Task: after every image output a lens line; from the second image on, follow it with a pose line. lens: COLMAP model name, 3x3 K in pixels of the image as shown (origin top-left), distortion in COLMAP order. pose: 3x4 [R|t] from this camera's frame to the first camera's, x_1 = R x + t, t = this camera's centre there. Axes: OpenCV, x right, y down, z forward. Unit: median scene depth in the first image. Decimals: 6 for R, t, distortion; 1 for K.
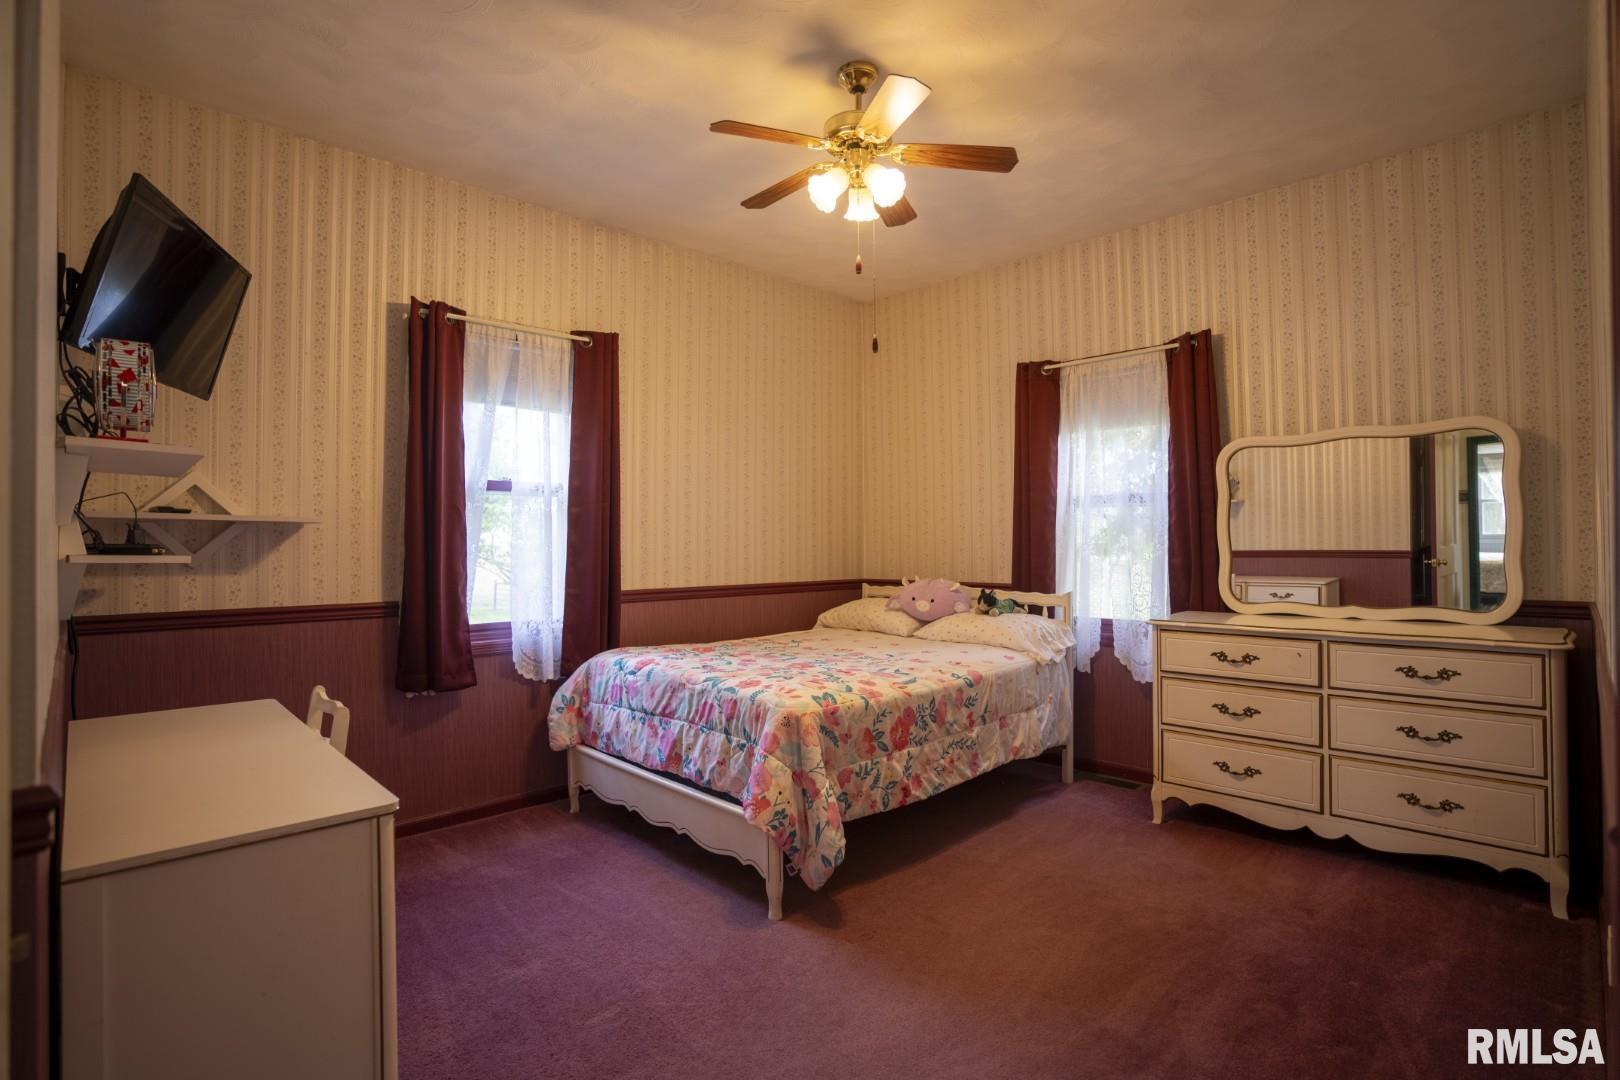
lens RADIAL K [[791.2, 0, 806.6], [0, 791.2, 533.6], [0, 0, 1]] dist [-0.076593, 0.030358]
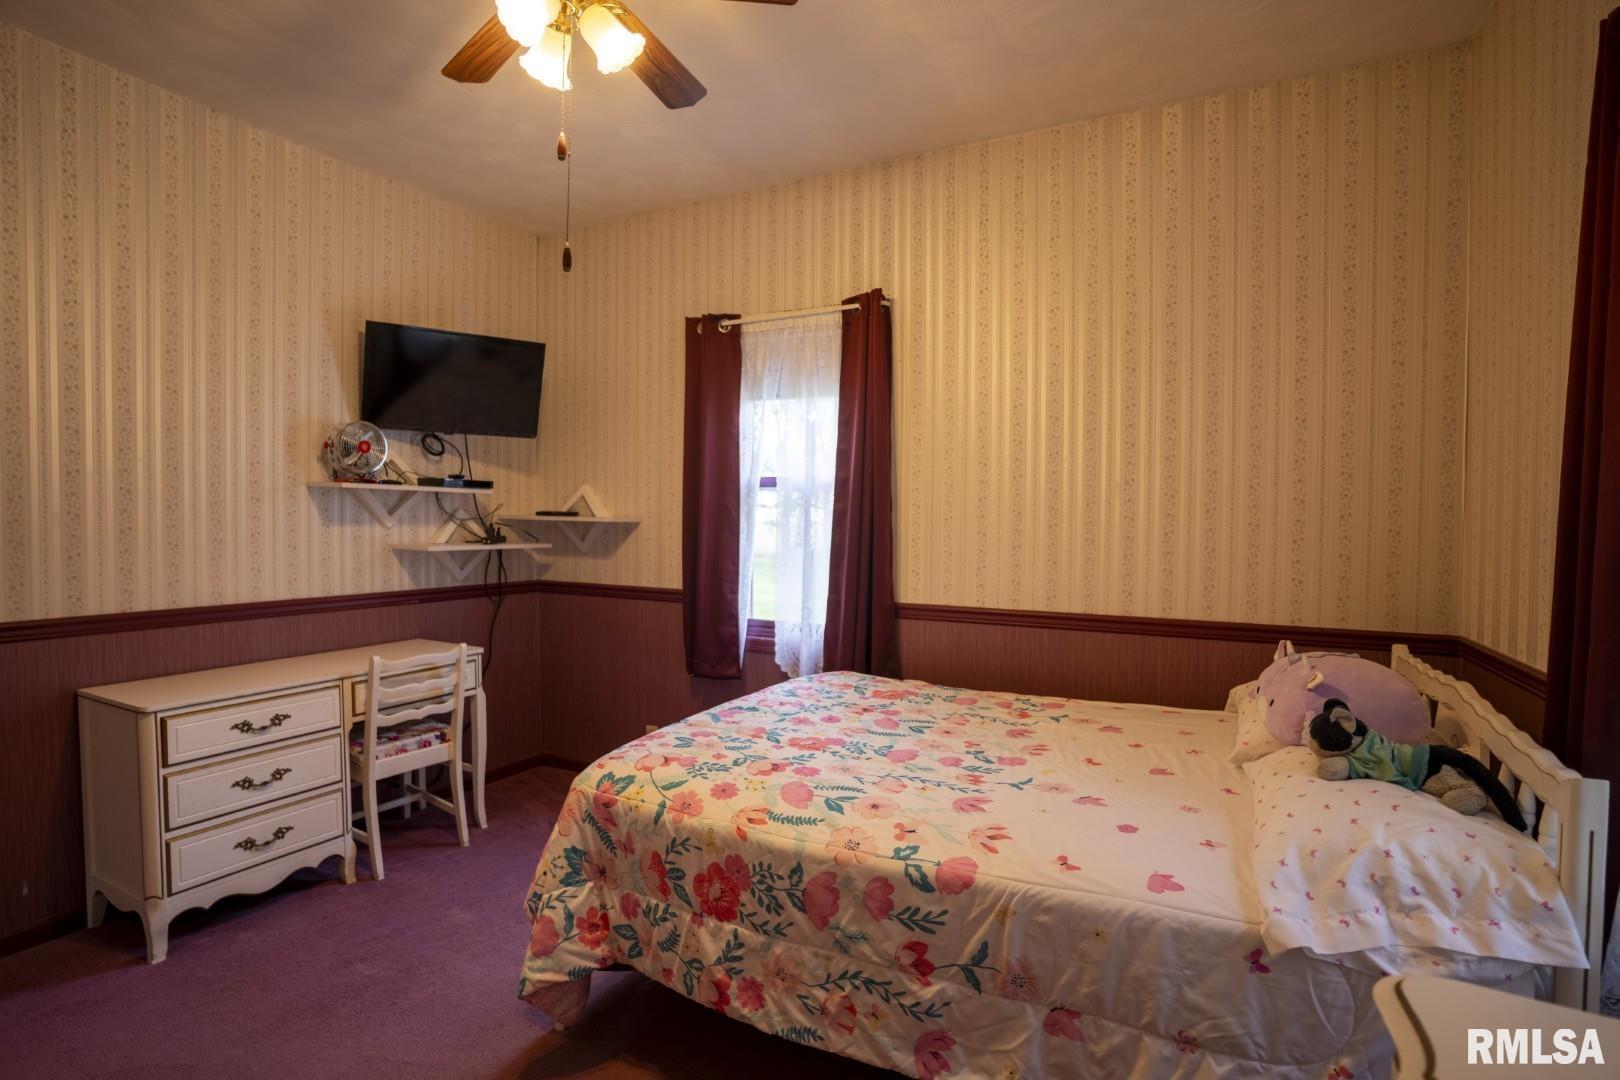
lens RADIAL K [[791.2, 0, 811.8], [0, 791.2, 542.0], [0, 0, 1]] dist [-0.076593, 0.030358]
pose [[0.308741, 0.034119, -0.950534, 0.647531], [0.003381, 0.999311, 0.036968, -0.026475], [0.951140, -0.014627, 0.308413, 0.843488]]
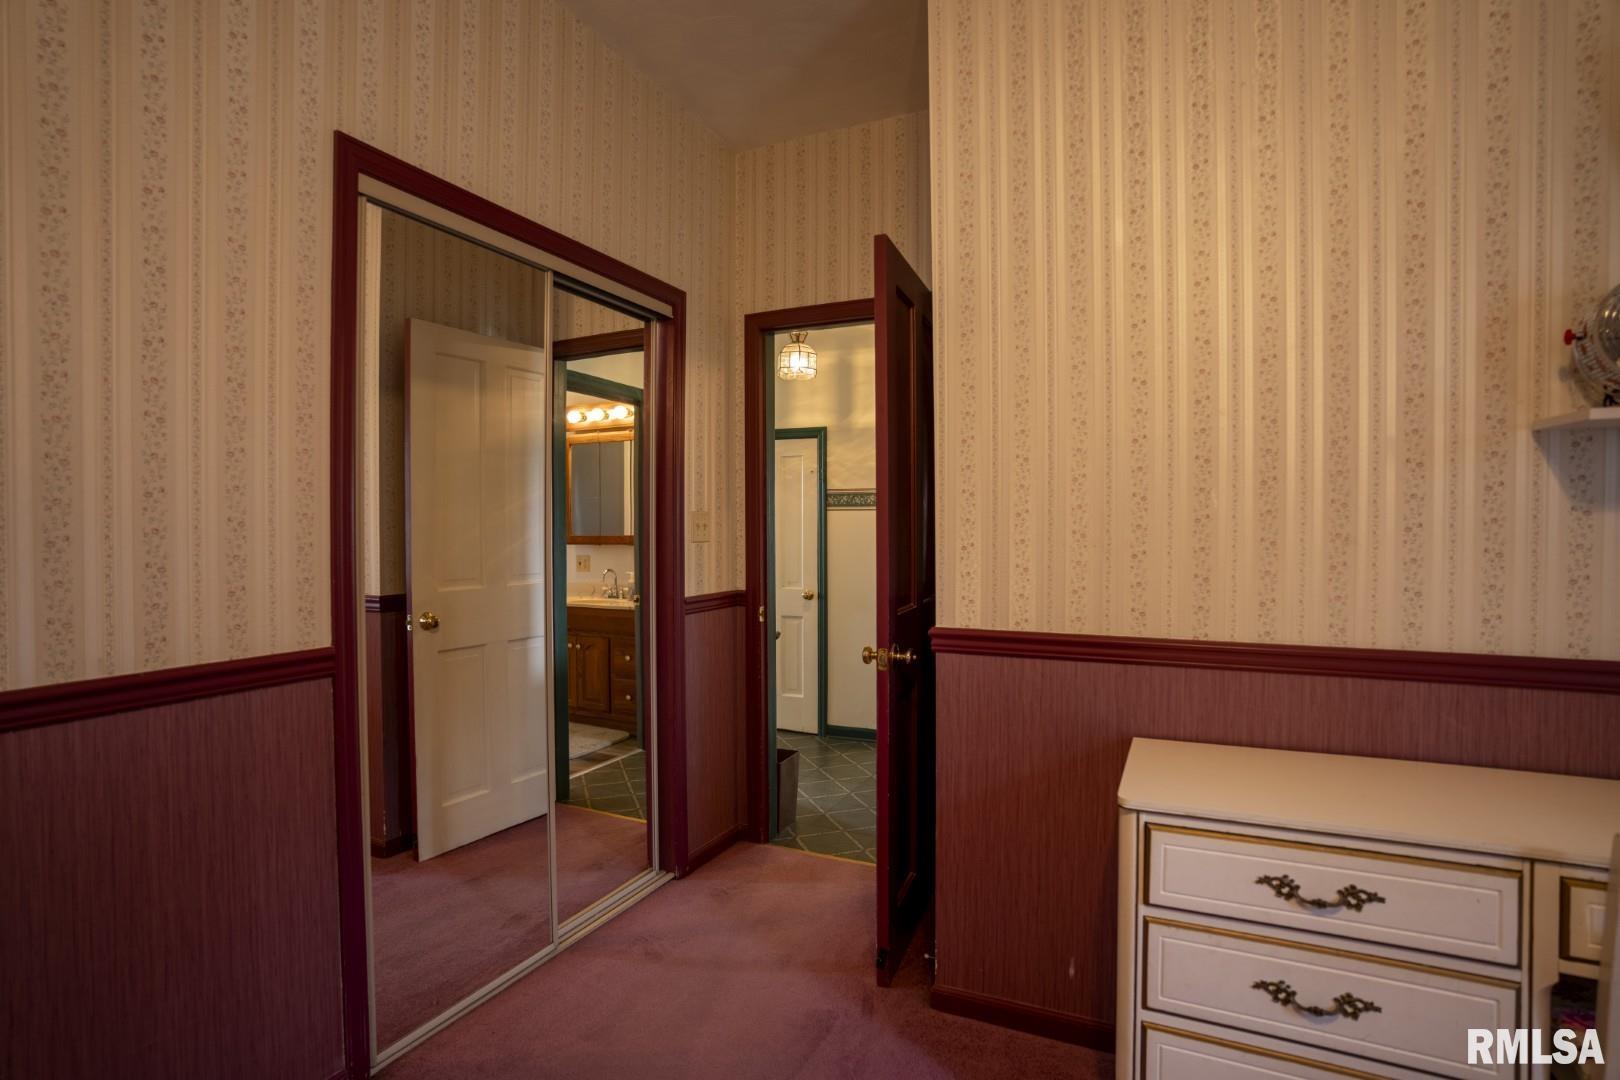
lens RADIAL K [[791.2, 0, 815.0], [0, 791.2, 545.3], [0, 0, 1]] dist [-0.076593, 0.030358]
pose [[-0.937802, 0.012742, -0.346937, 0.093003], [0.010403, 0.999909, 0.008601, 0.000370], [0.347015, 0.004457, -0.937849, 0.825890]]
